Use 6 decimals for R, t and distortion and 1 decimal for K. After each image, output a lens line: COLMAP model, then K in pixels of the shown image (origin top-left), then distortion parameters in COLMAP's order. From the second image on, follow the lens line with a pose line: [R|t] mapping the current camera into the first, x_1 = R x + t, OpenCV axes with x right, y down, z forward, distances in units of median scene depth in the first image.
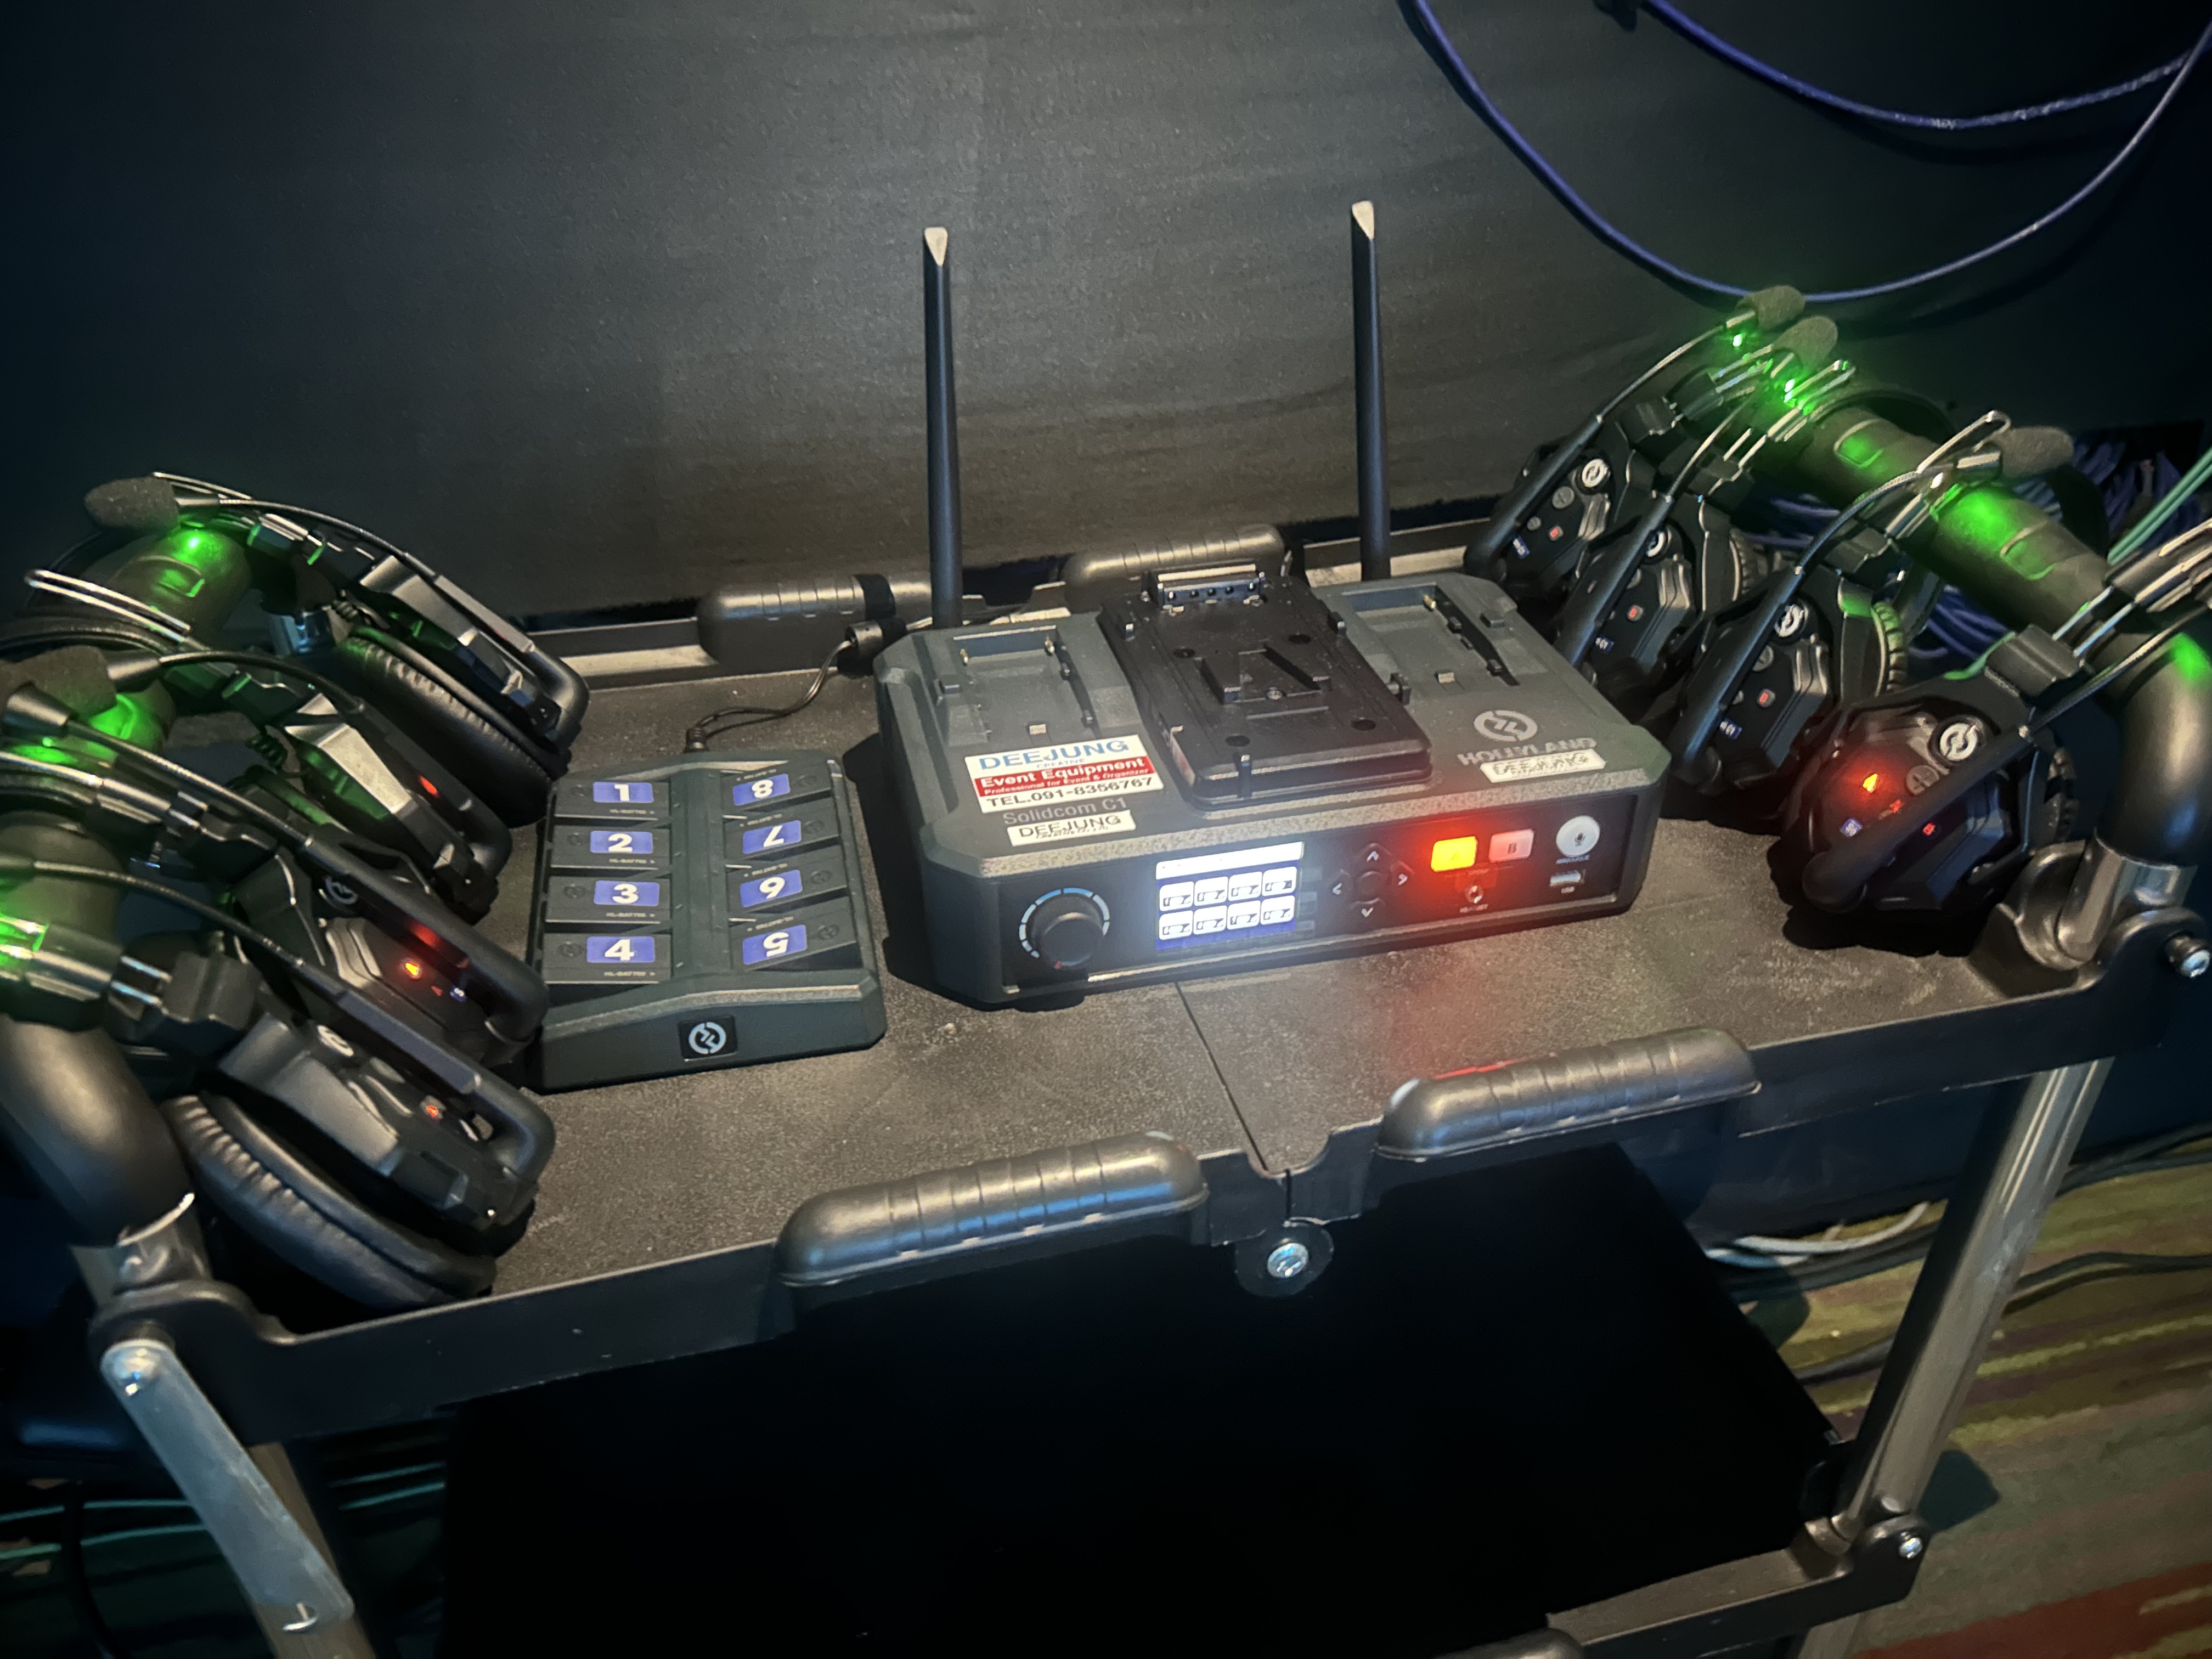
lens RADIAL K [[1748.5, 0, 1106.0], [0, 1748.5, 829.5], [0, 0, 1]] dist [0.040391, -0.044605]
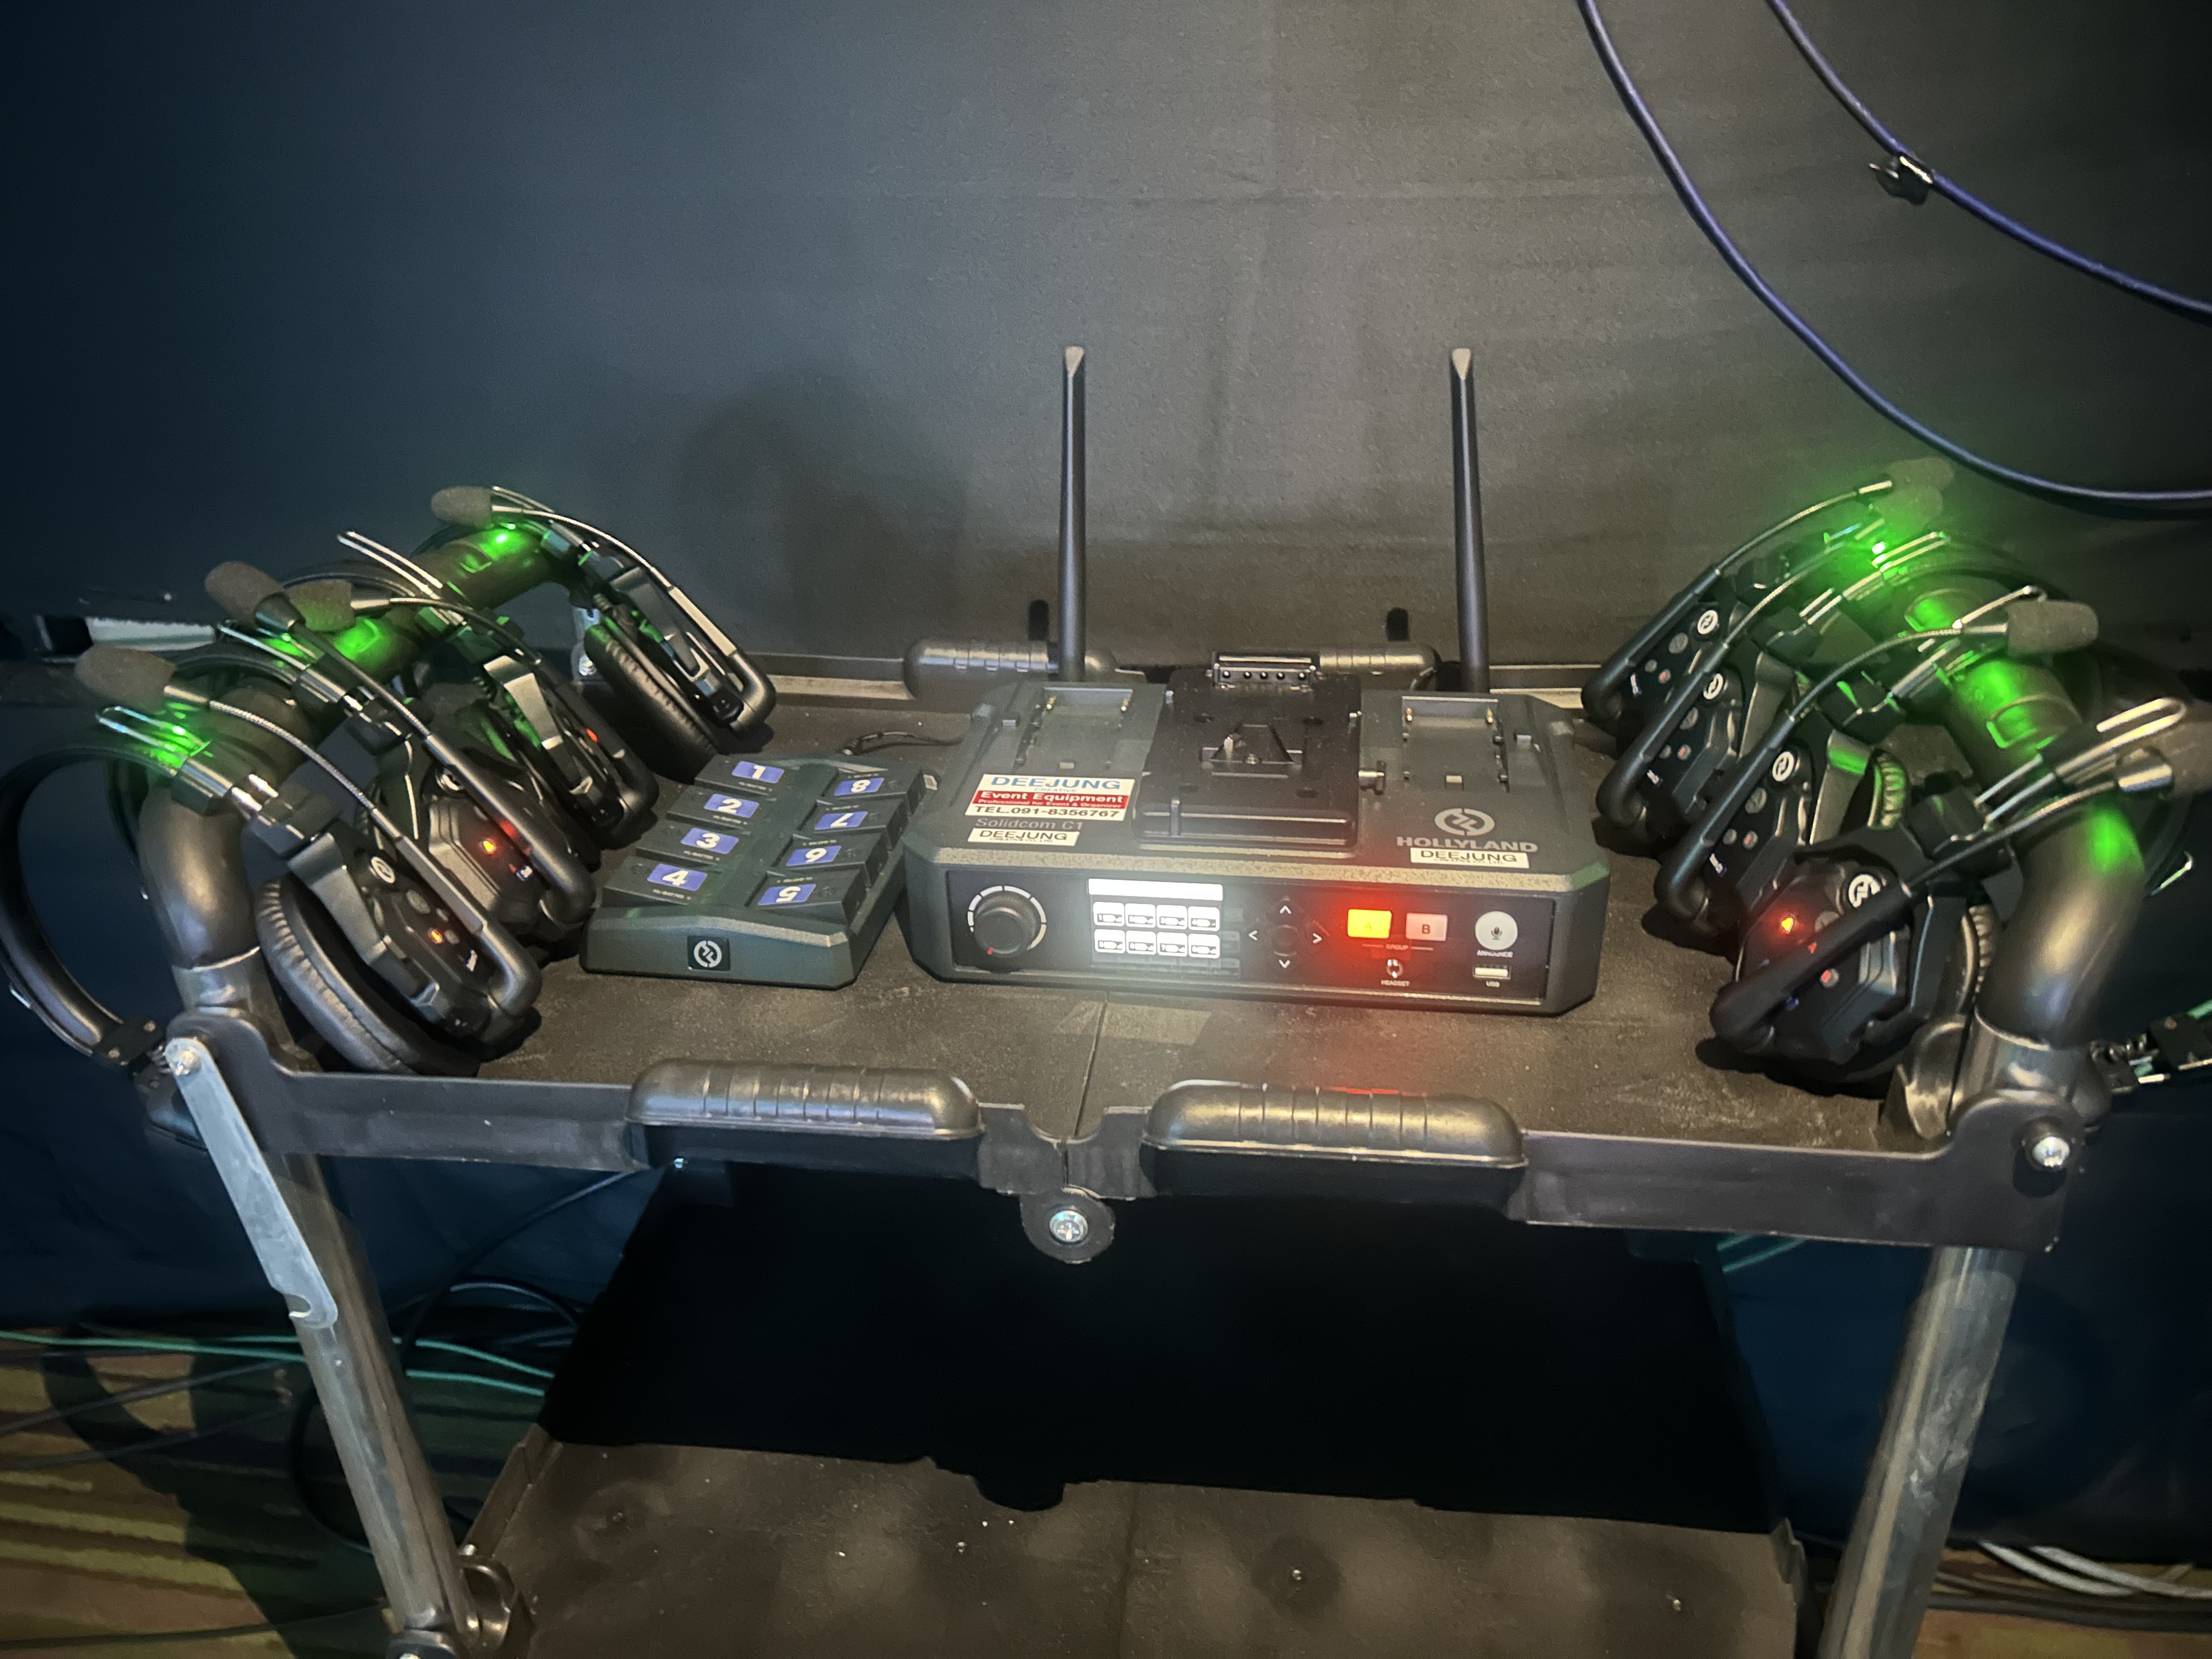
lens RADIAL K [[1748.5, 0, 1106.0], [0, 1748.5, 829.5], [0, 0, 1]] dist [0.040391, -0.044605]
pose [[0.925210, 0.151597, -0.347857, 0.415113], [-0.184515, 0.980787, -0.063334, 0.055187], [0.331572, 0.122782, 0.935406, -0.066825]]
